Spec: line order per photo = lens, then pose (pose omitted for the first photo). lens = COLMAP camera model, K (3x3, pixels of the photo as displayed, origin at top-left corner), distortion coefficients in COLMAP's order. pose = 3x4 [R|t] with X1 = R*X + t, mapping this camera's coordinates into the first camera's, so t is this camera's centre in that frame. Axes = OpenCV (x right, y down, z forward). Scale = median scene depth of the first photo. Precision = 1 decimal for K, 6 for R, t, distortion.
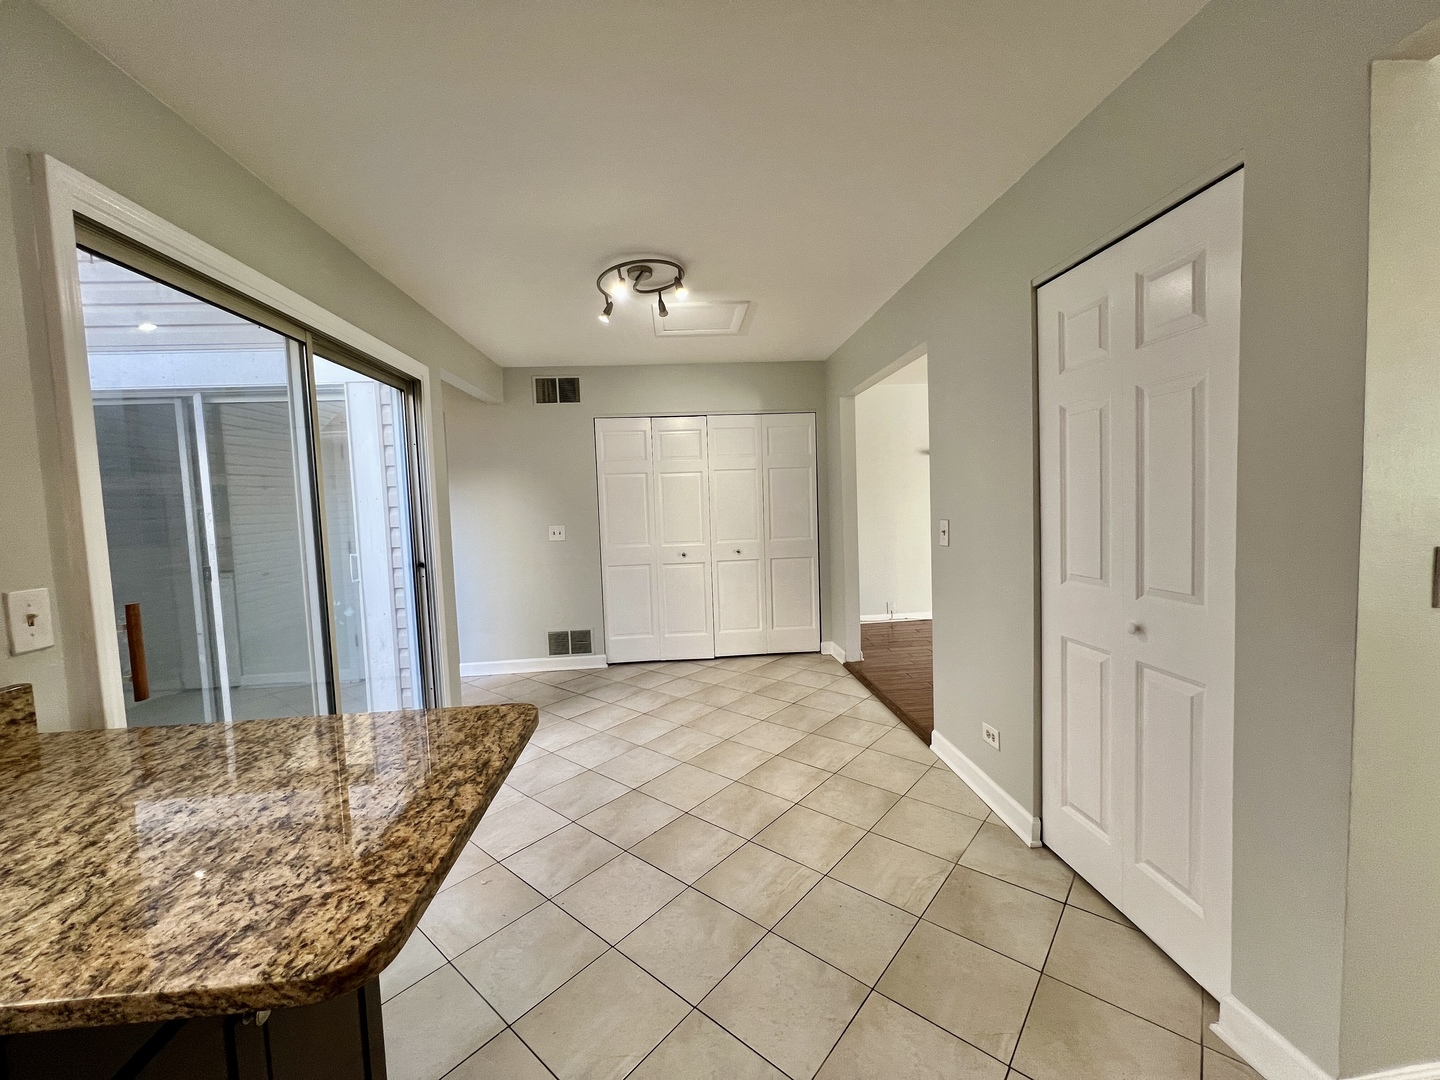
lens RADIAL K [[571.9, 0, 716.7], [0, 571.9, 534.5], [0, 0, 1]] dist [-0.001564, 0.000061]
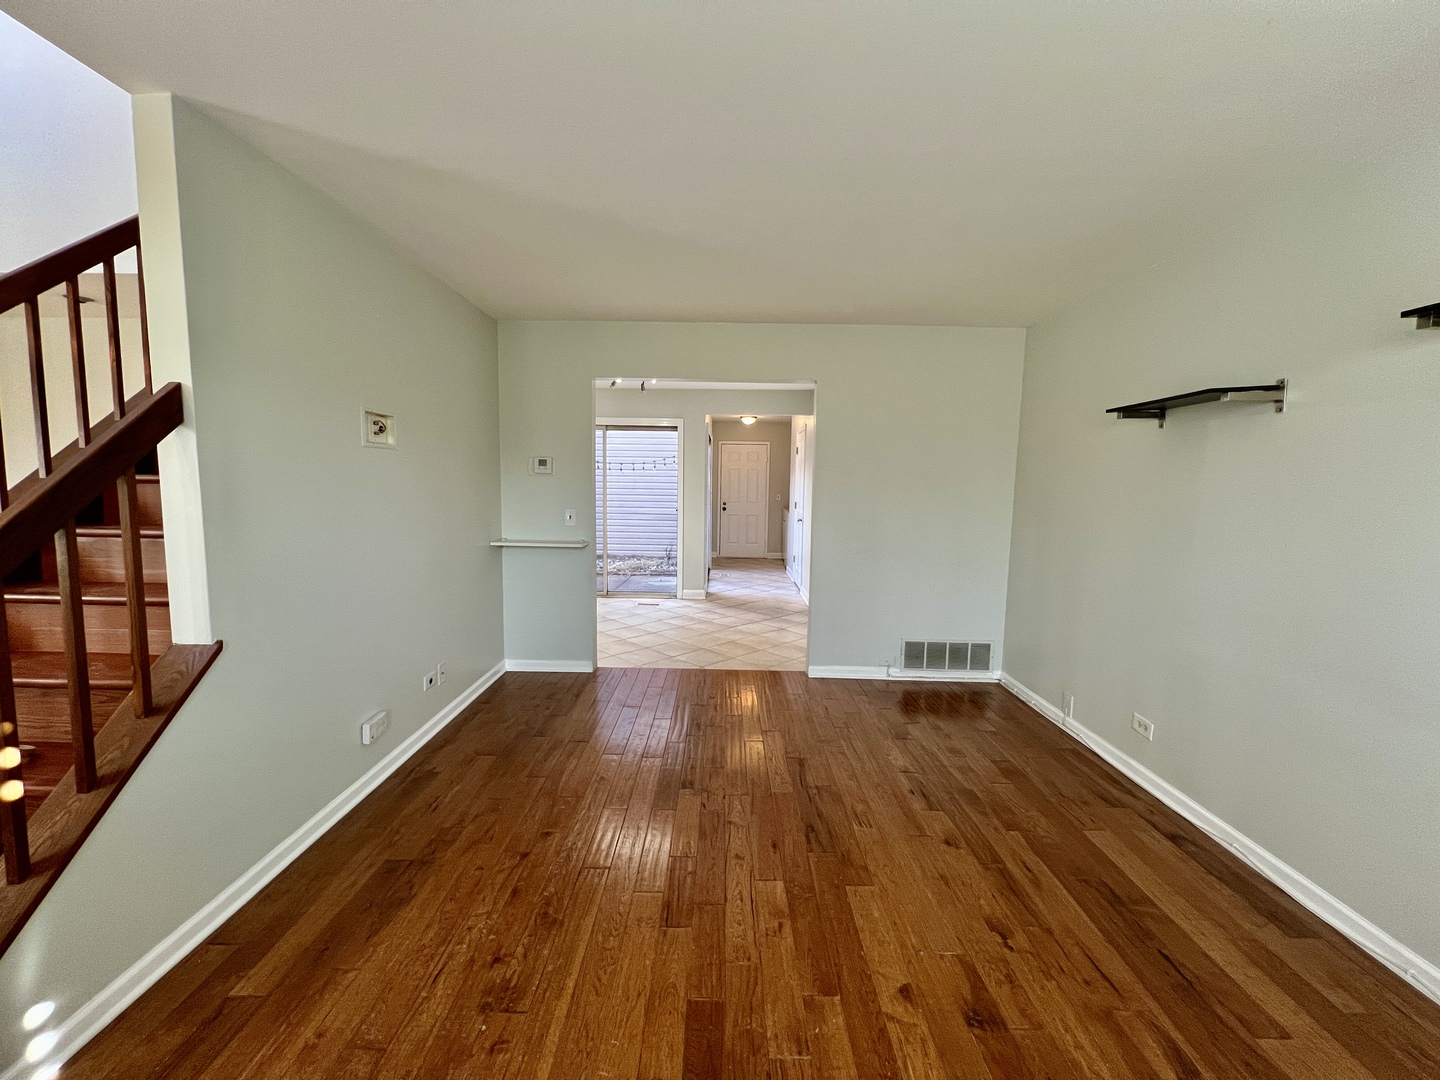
lens RADIAL K [[571.9, 0, 716.7], [0, 571.9, 534.5], [0, 0, 1]] dist [-0.001564, 0.000061]
pose [[-0.091869, 0.129093, -0.987368, 4.387723], [-0.067718, 0.988455, 0.135536, -0.426468], [0.993466, 0.079314, -0.082067, 3.495989]]
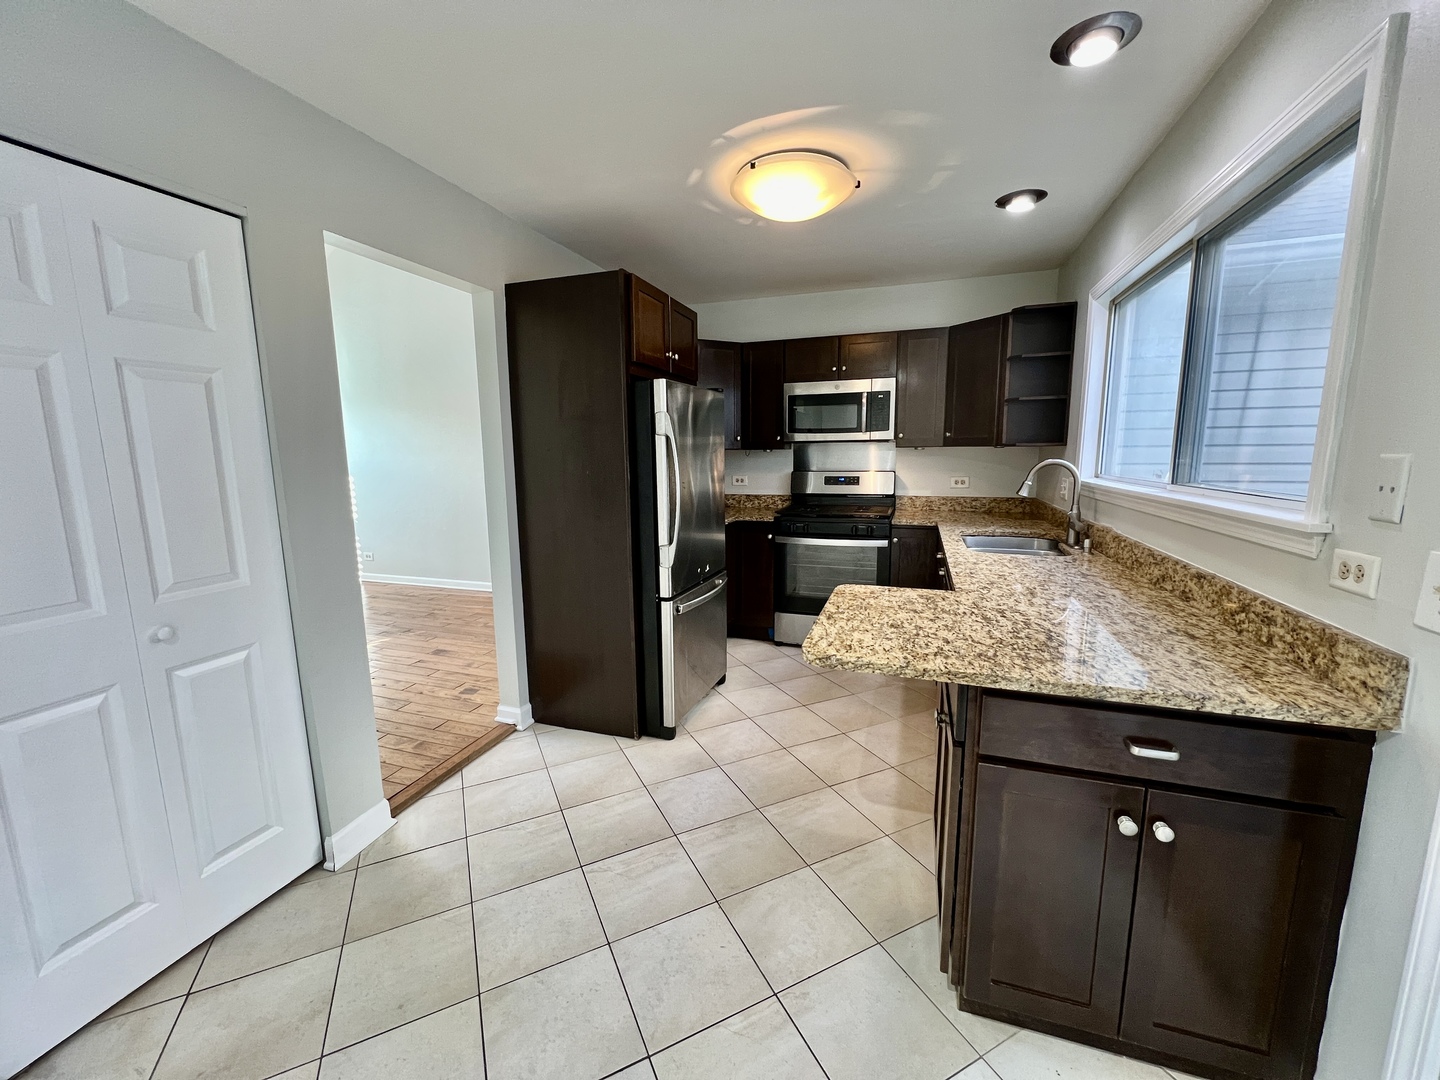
lens RADIAL K [[571.9, 0, 716.7], [0, 571.9, 534.5], [0, 0, 1]] dist [-0.001564, 0.000061]
pose [[-0.914694, -0.010798, 0.404003, -0.605920], [0.069603, 0.980498, 0.183793, -0.132369], [-0.398108, 0.196235, -0.896104, 2.014941]]
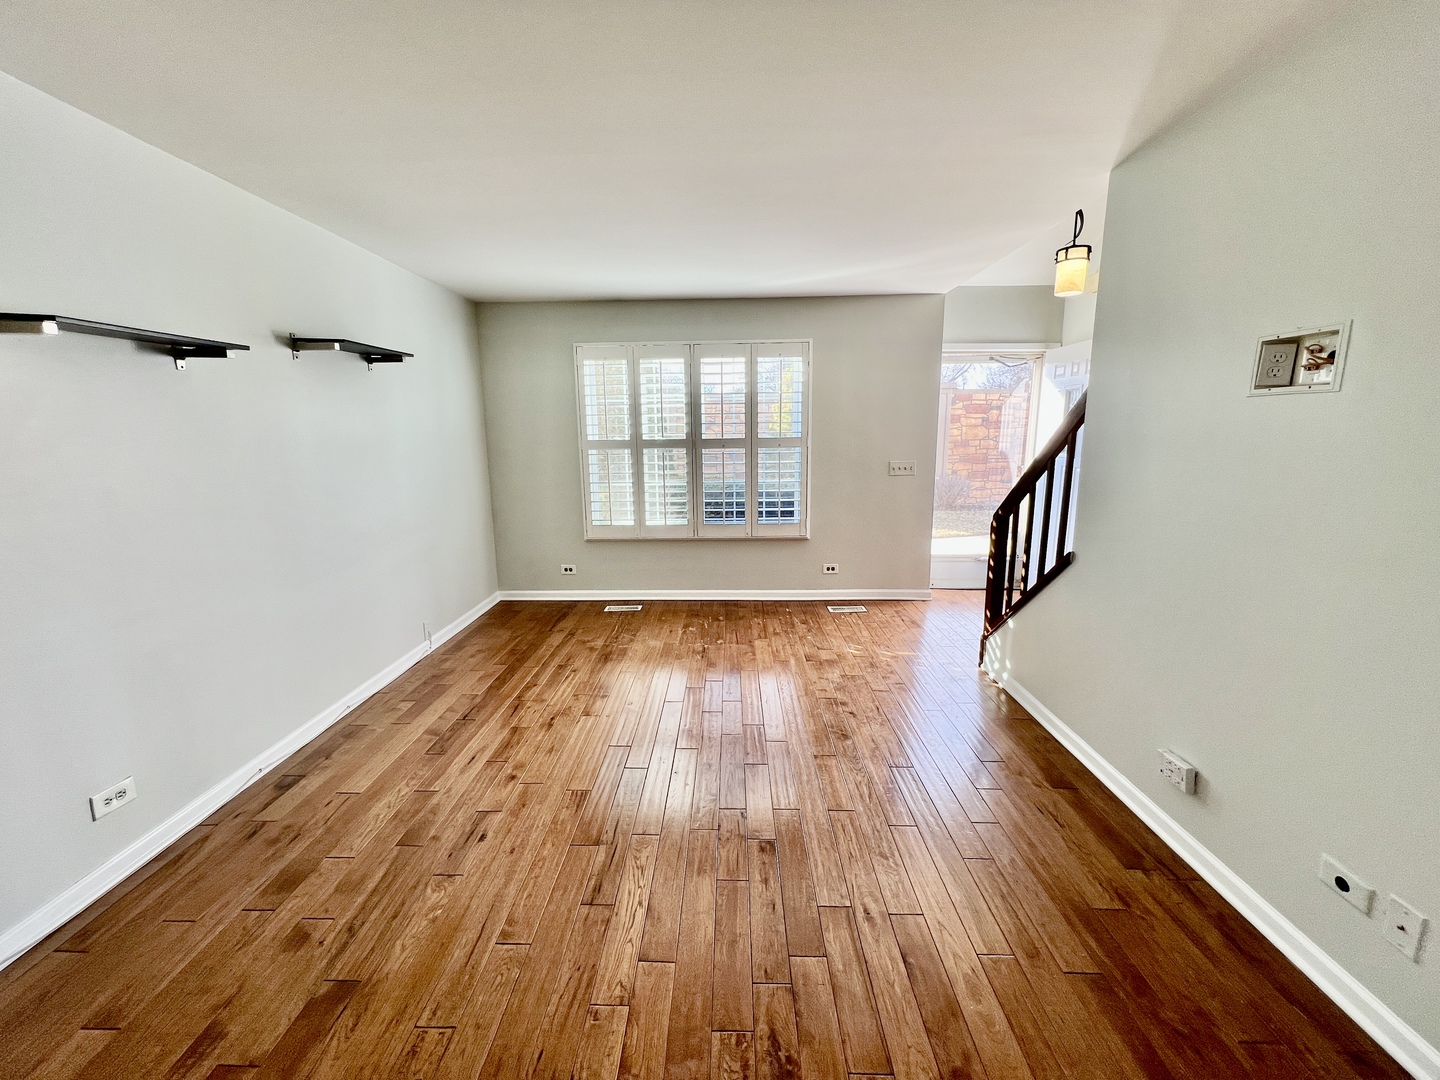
lens RADIAL K [[571.9, 0, 716.7], [0, 571.9, 534.5], [0, 0, 1]] dist [-0.001564, 0.000061]
pose [[0.102674, -0.143089, 0.984370, 0.743729], [0.059552, 0.988709, 0.137508, -0.308364], [-0.992931, 0.044503, 0.110036, 3.196615]]
